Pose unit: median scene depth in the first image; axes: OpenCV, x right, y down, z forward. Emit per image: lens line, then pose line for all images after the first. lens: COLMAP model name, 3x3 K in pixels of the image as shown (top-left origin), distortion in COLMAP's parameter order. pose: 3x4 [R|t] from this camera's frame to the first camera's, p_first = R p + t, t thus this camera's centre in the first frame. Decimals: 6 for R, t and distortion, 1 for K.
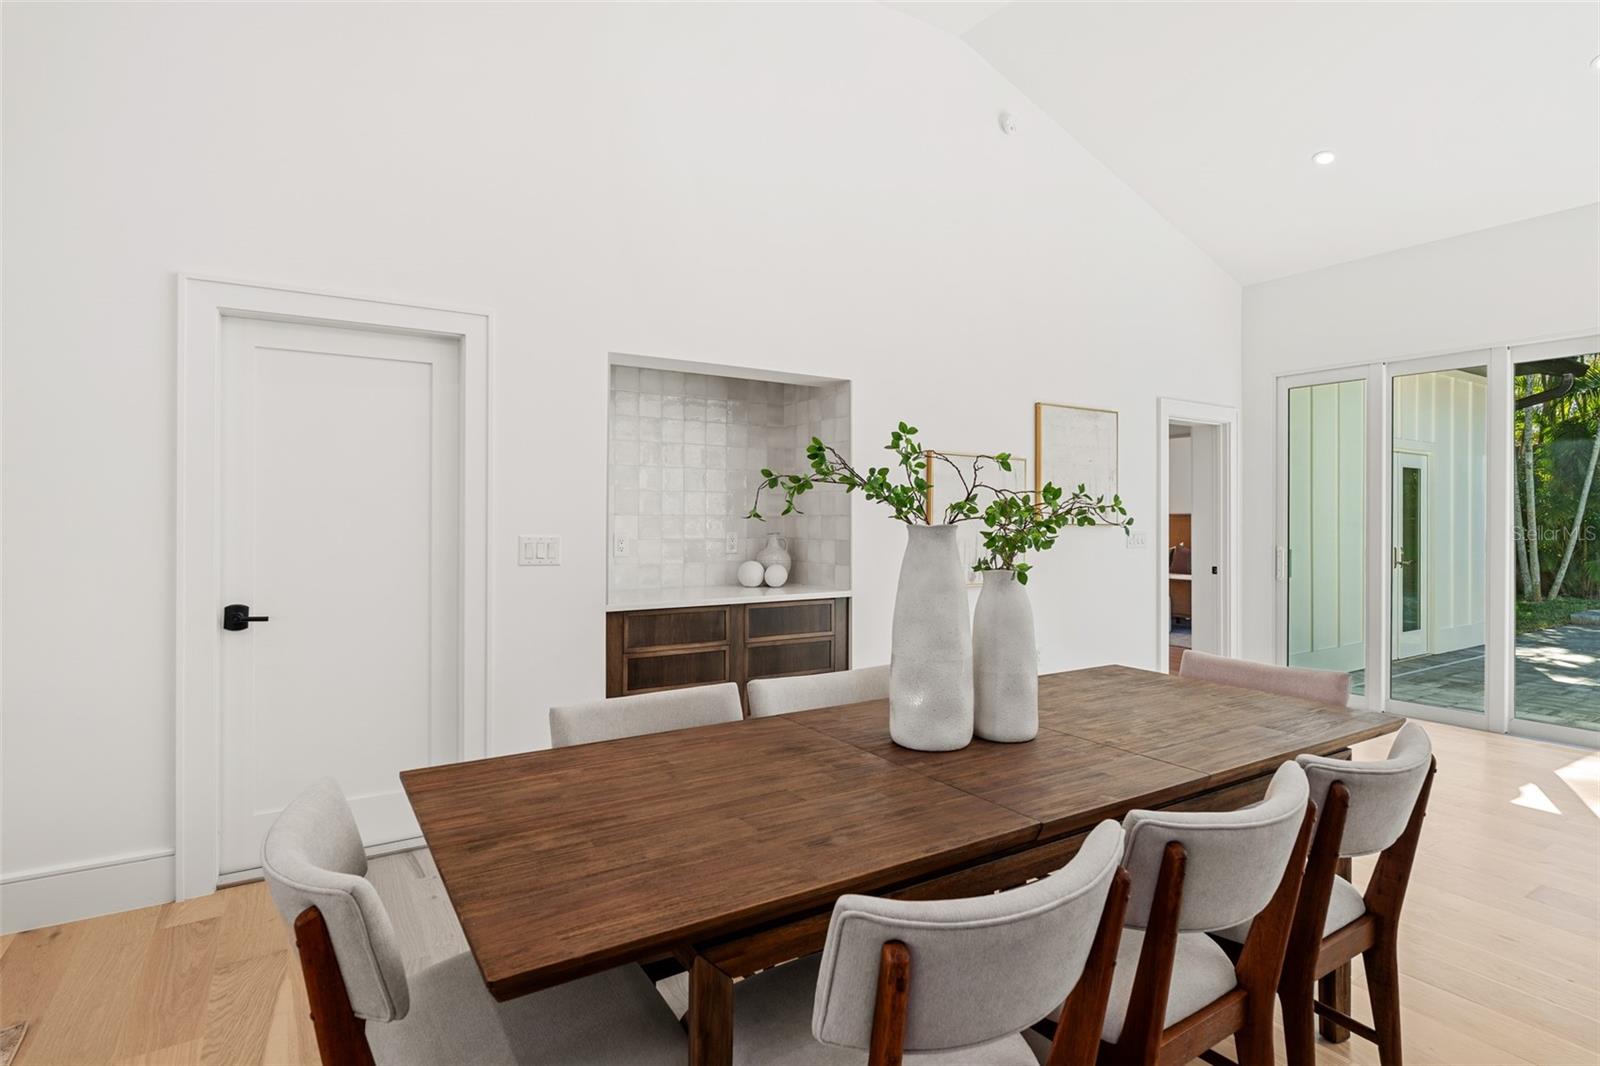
lens RADIAL K [[817.8, 0, 801.3], [0, 817.8, 518.3], [0, 0, 1]] dist [-0.004337, -0.000054]
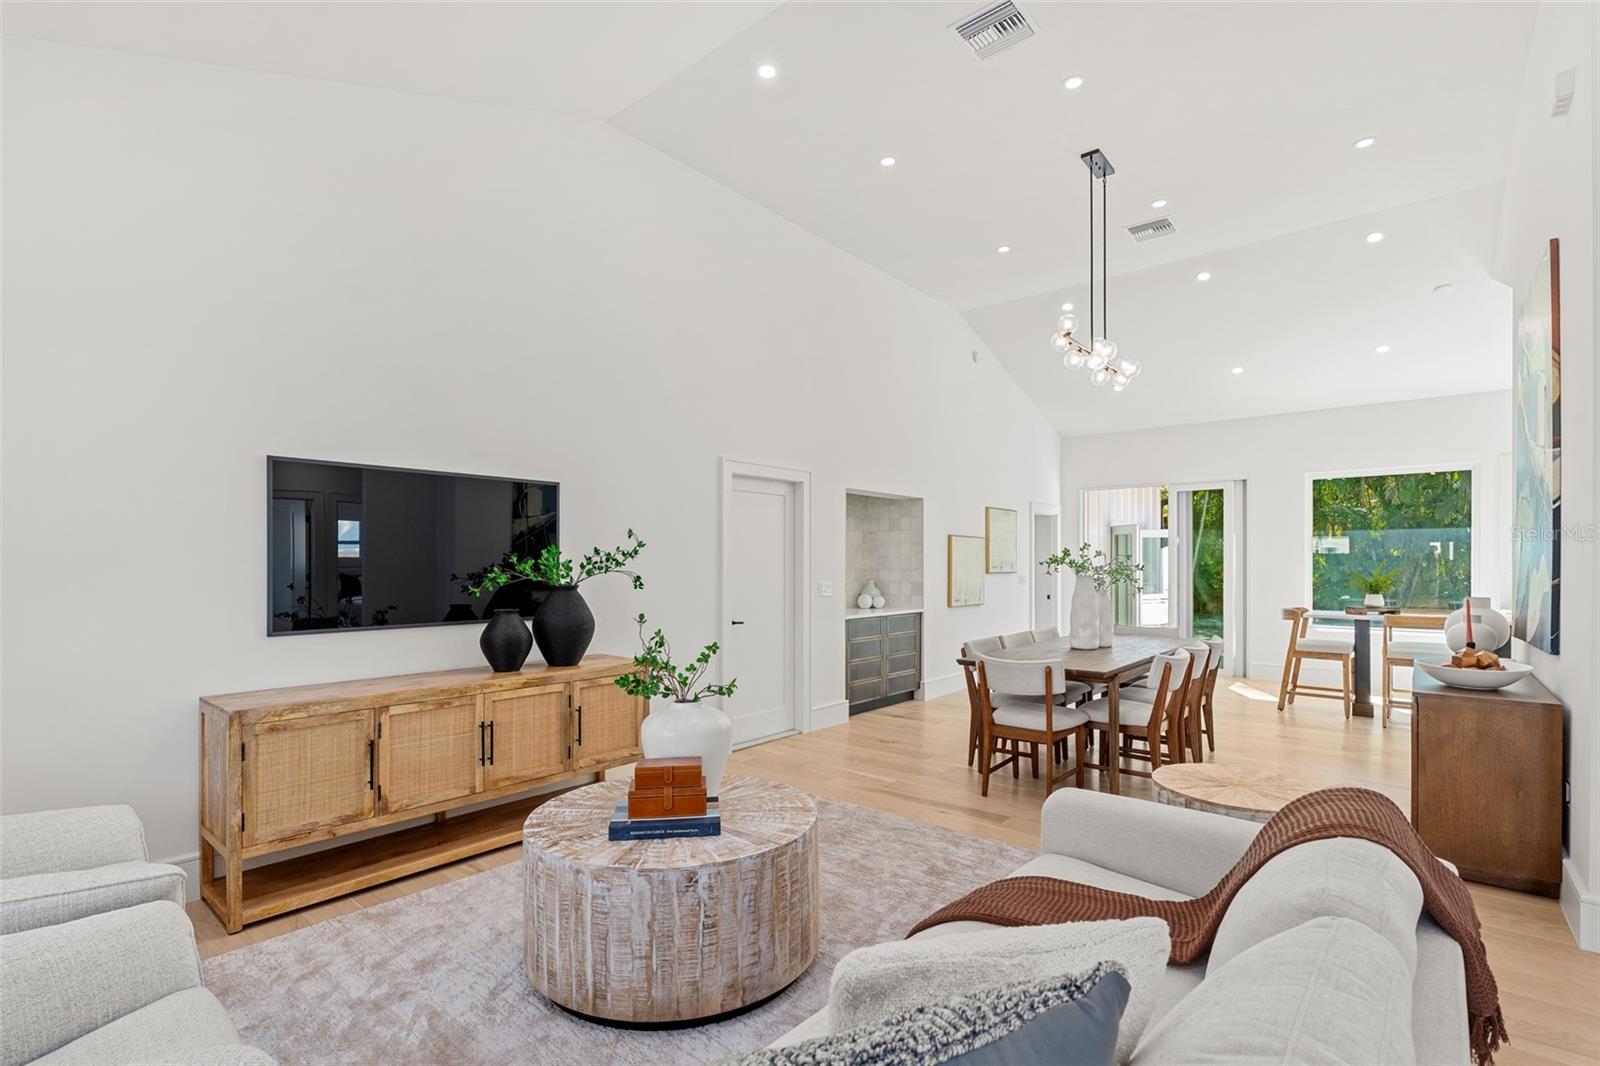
lens RADIAL K [[711.8, 0, 814.8], [0, 711.8, 570.2], [0, 0, 1]] dist [-0.010642, 0.000597]
pose [[0.955589, -0.004210, 0.294673, -0.642828], [0.001611, 0.999958, 0.009062, -0.016213], [-0.294698, -0.008185, 0.955555, -0.489593]]
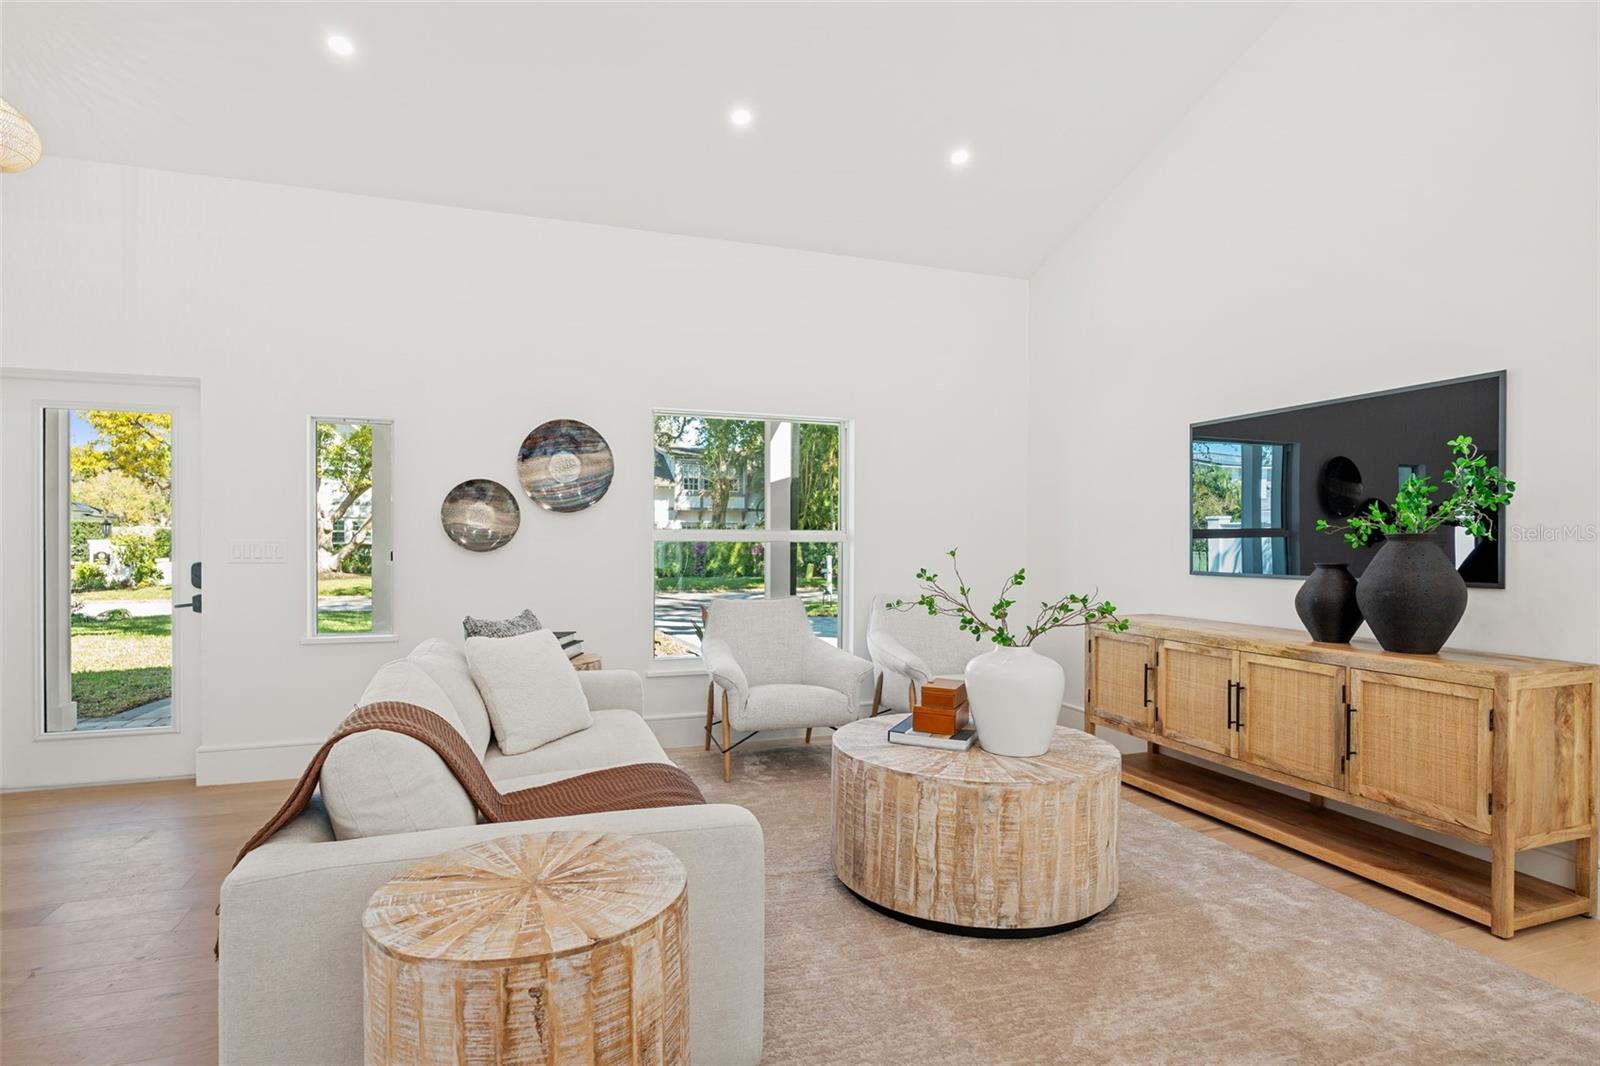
lens RADIAL K [[817.8, 0, 802.8], [0, 817.8, 538.5], [0, 0, 1]] dist [-0.004337, -0.000054]
pose [[-0.210956, -0.006312, -0.977475, 0.669653], [-0.004806, 0.999974, -0.005420, 0.046469], [0.977484, 0.003554, -0.210980, 0.534327]]
